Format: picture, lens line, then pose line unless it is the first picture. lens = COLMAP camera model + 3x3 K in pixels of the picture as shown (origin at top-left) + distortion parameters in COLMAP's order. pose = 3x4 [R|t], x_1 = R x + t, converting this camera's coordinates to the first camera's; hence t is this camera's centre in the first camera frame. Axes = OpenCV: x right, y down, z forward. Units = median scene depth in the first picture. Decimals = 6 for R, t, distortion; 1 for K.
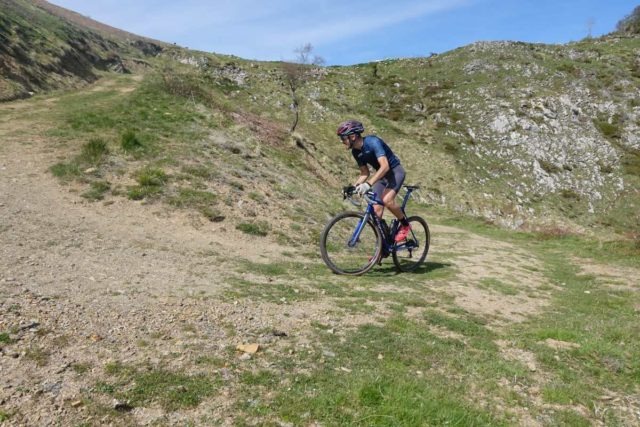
lens RADIAL K [[440.6, 0, 319.9], [0, 440.6, 216.2], [0, 0, 1]] dist [-0.001239, 0.002499]
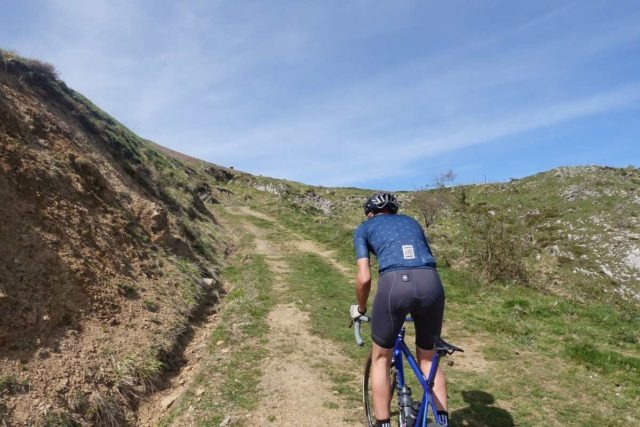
lens RADIAL K [[440.6, 0, 319.9], [0, 440.6, 216.2], [0, 0, 1]] dist [-0.001239, 0.002499]
pose [[0.997617, 0.002509, -0.068946, -0.120867], [-0.020659, 0.964349, -0.263828, -0.053723], [0.065826, 0.264623, 0.962103, 0.132938]]
